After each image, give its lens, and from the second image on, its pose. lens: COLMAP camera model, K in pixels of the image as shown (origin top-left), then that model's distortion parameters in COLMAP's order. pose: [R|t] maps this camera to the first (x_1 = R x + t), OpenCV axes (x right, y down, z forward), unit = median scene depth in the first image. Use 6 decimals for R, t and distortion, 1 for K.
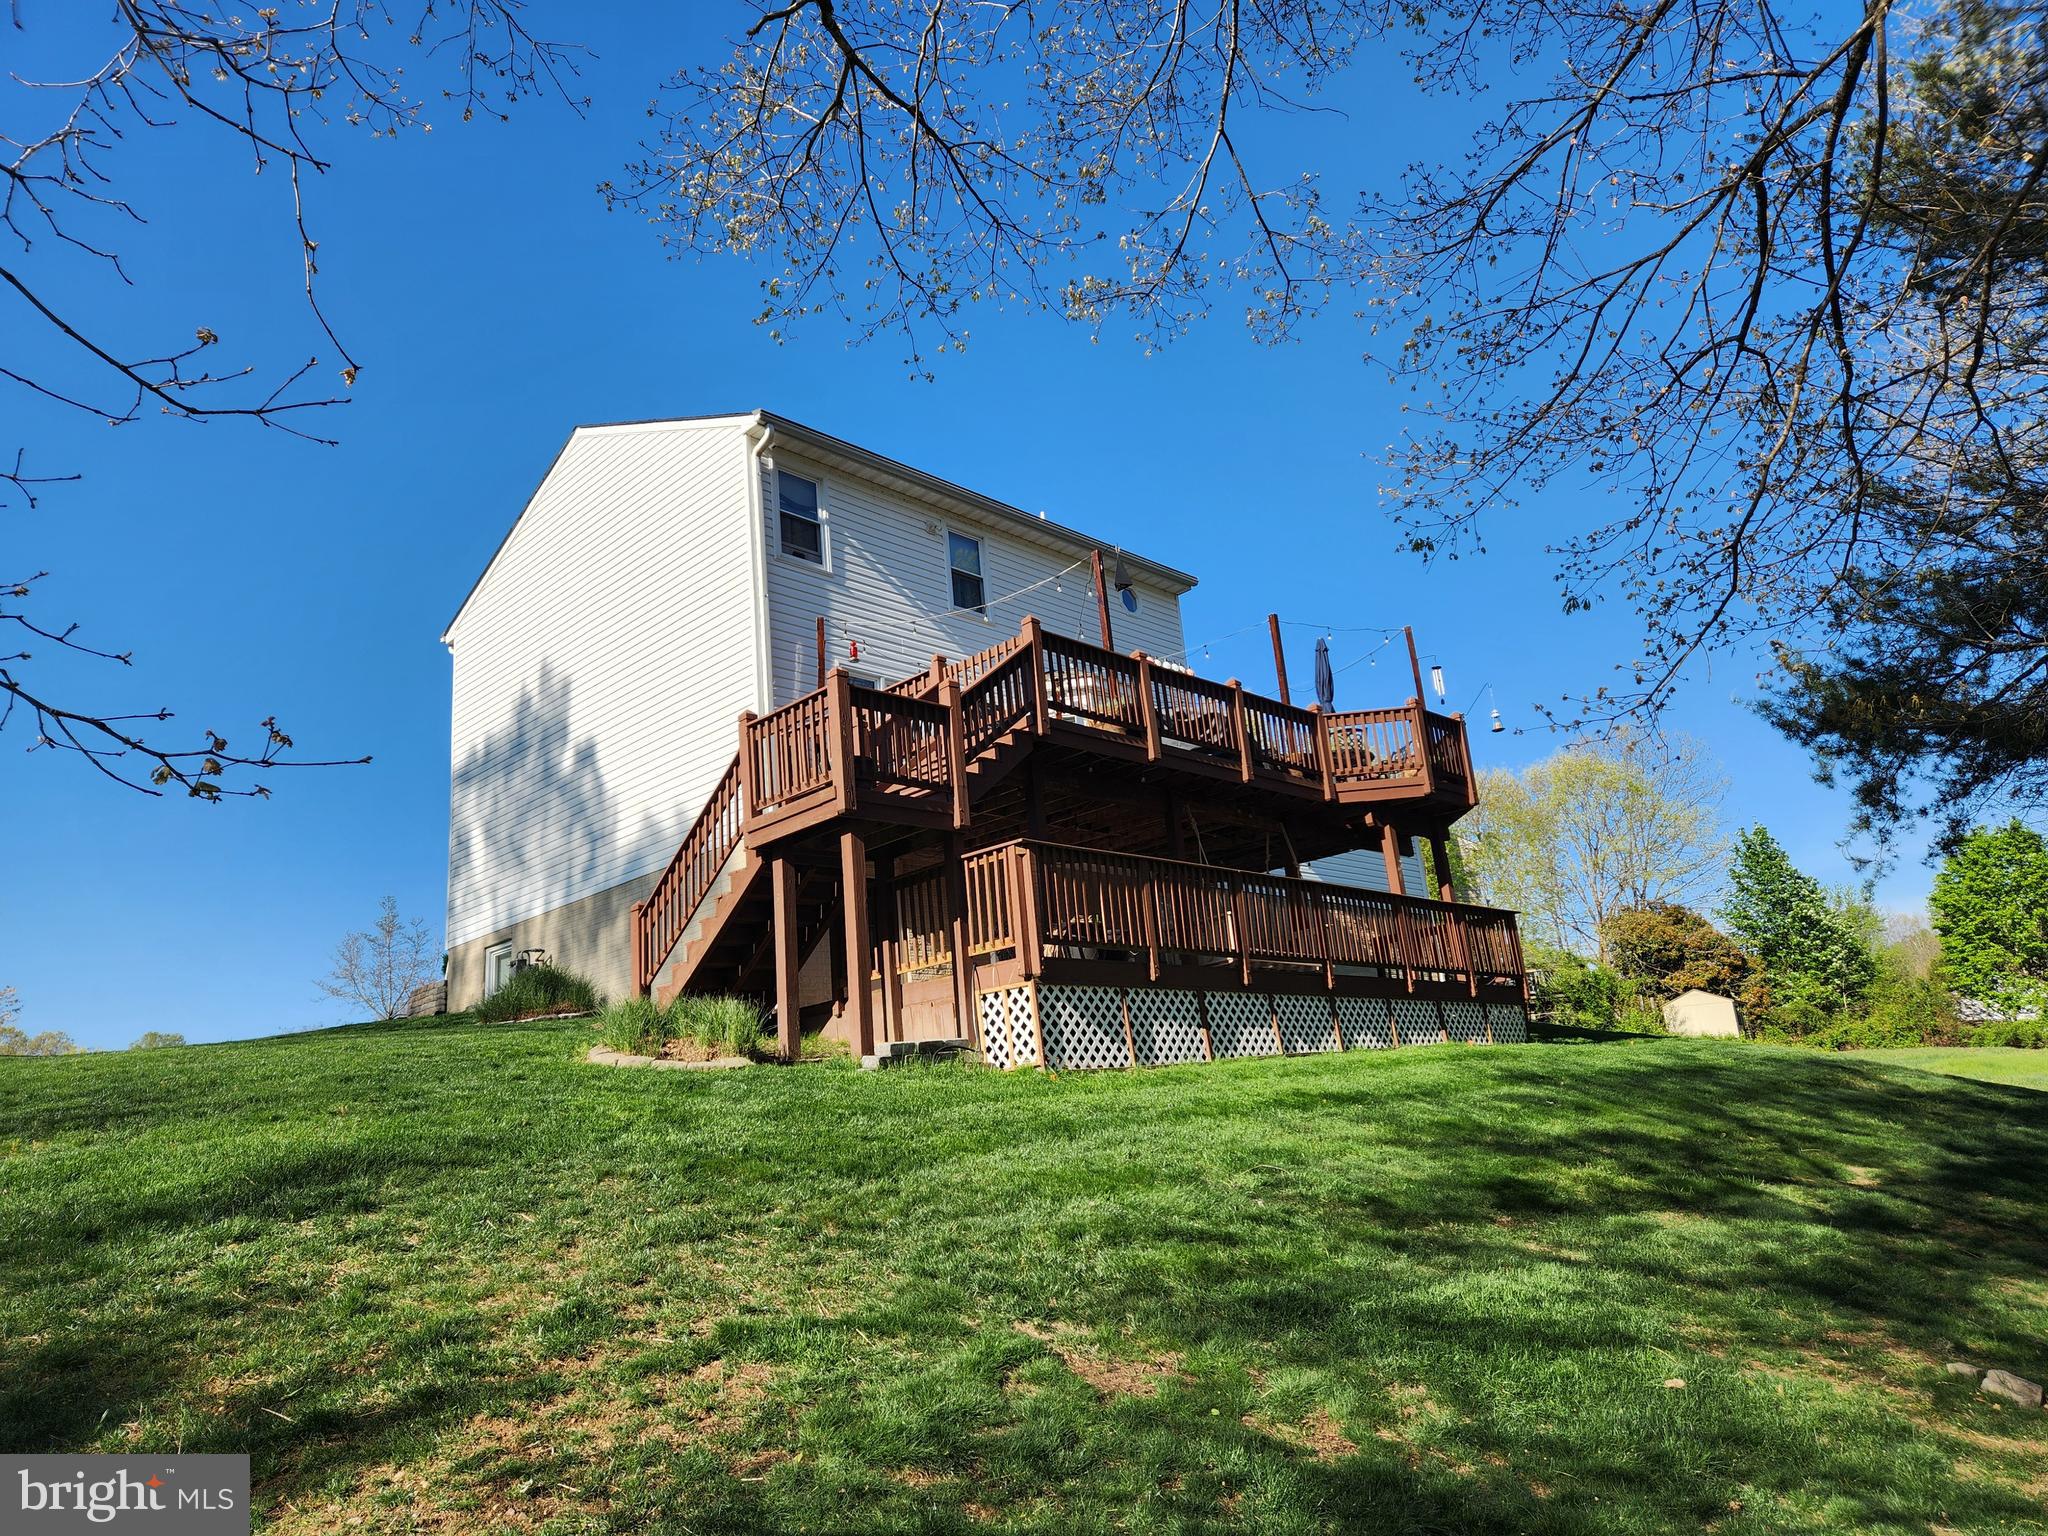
lens RADIAL K [[1295.7, 0, 1021.9], [0, 1295.7, 803.0], [0, 0, 1]] dist [0.091633, -0.087802]
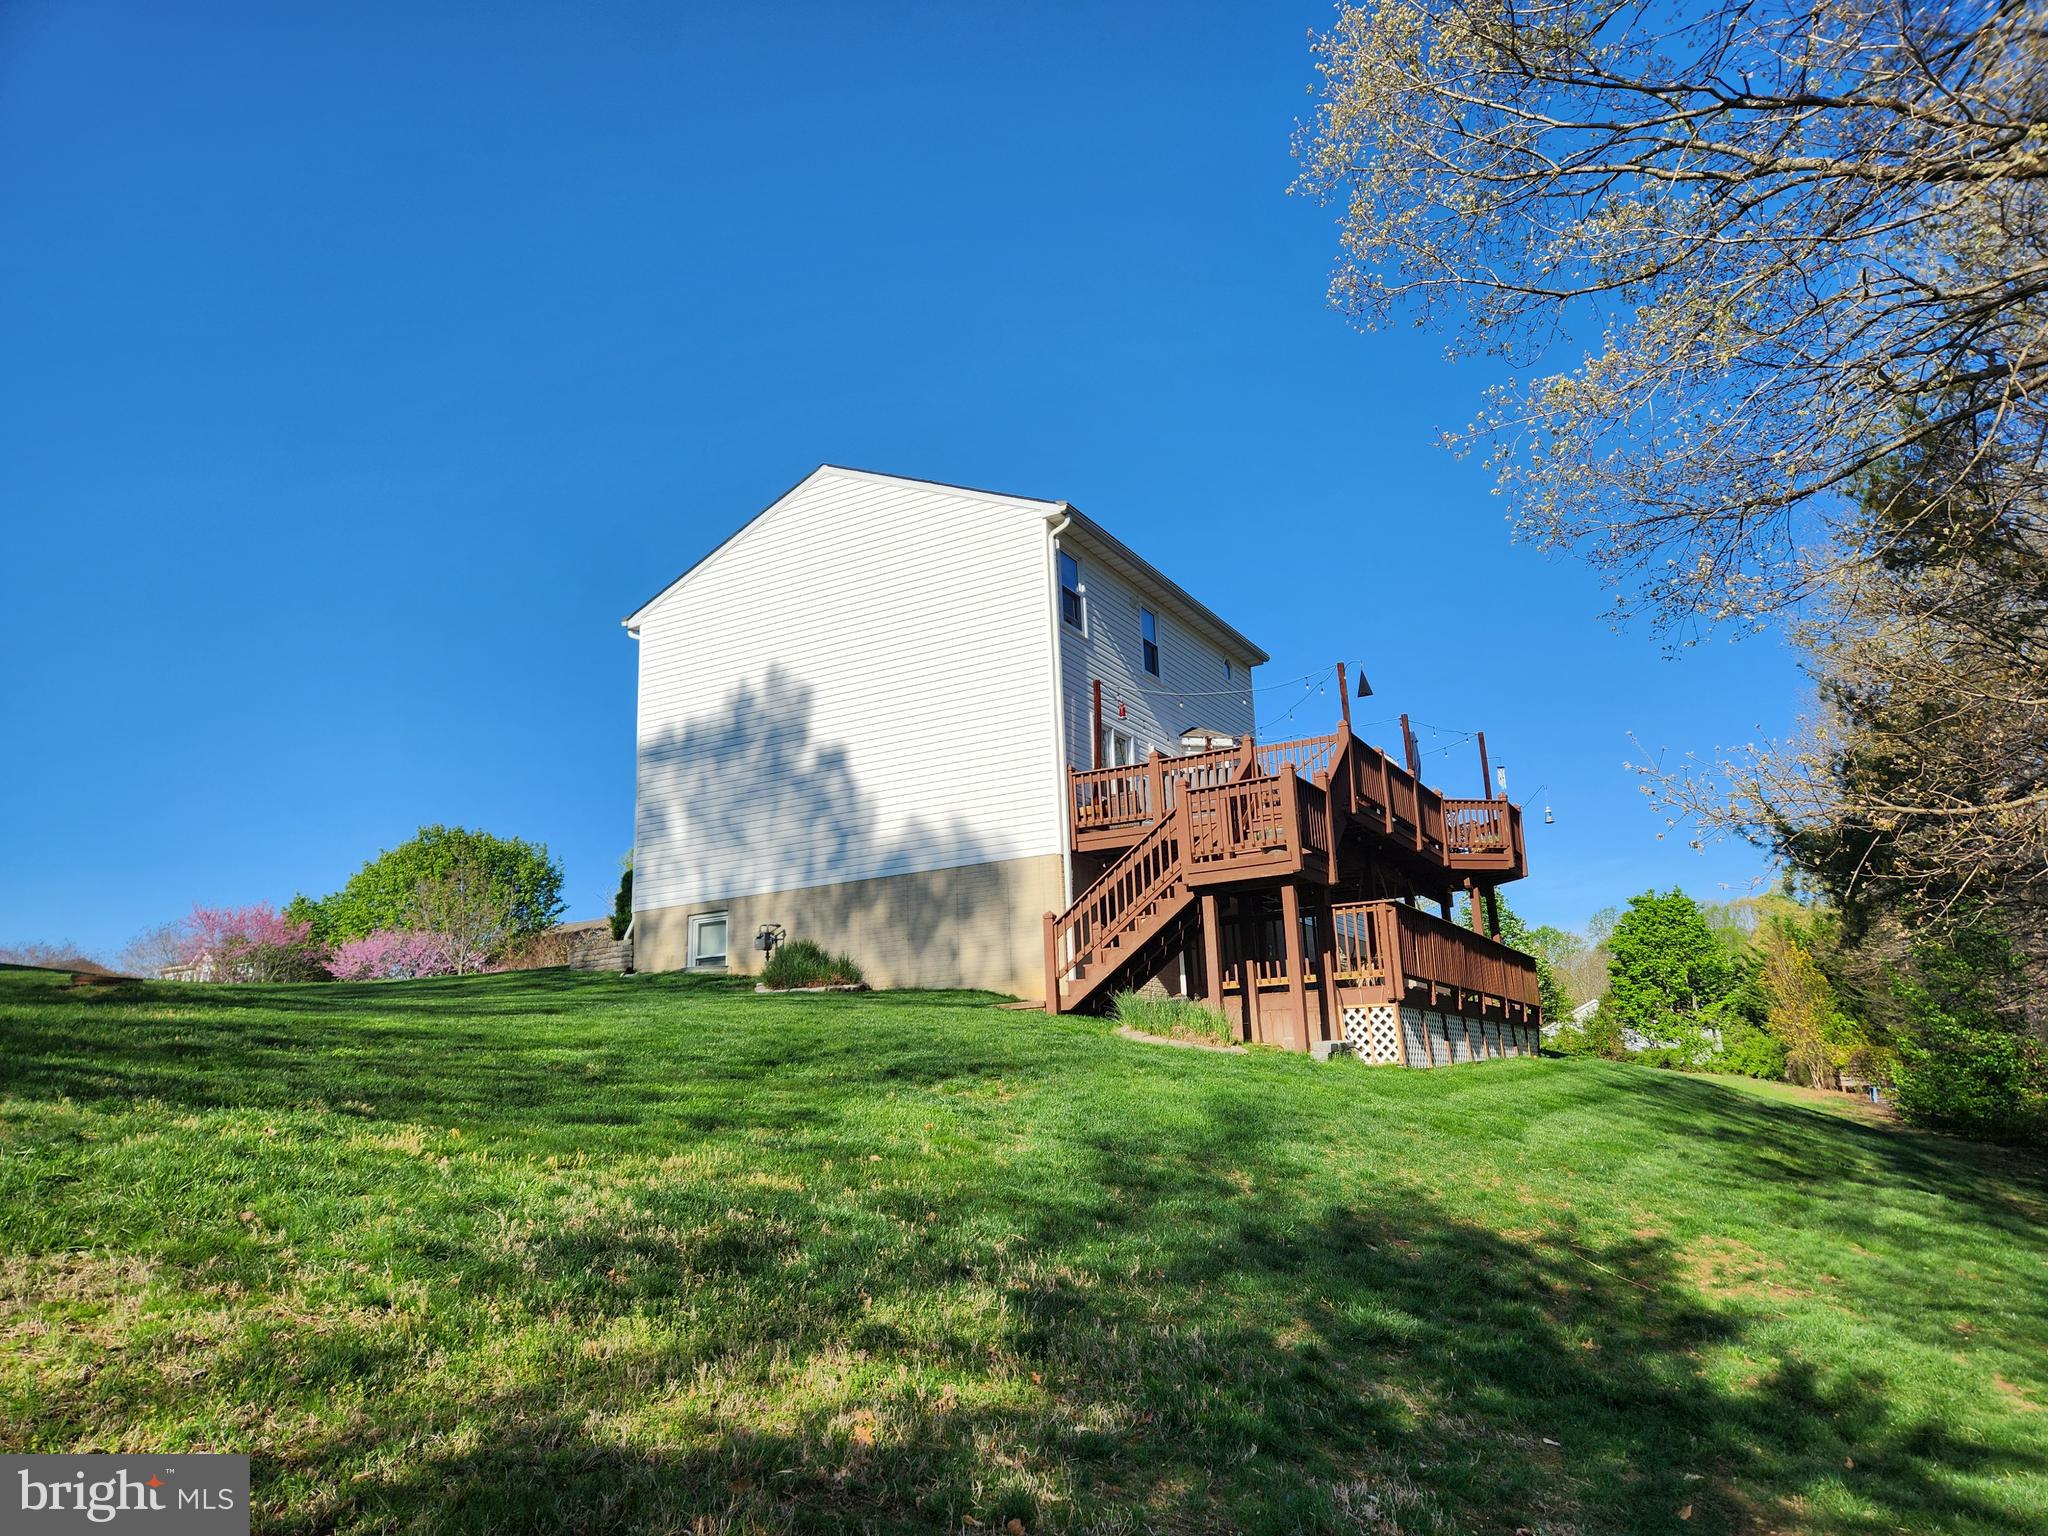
lens RADIAL K [[1295.7, 0, 1021.9], [0, 1295.7, 803.0], [0, 0, 1]] dist [0.091633, -0.087802]
pose [[0.965255, 0.103959, 0.239740, -0.450375], [-0.108874, 0.994029, 0.007309, -0.025494], [-0.237549, -0.033157, 0.970810, -0.152693]]
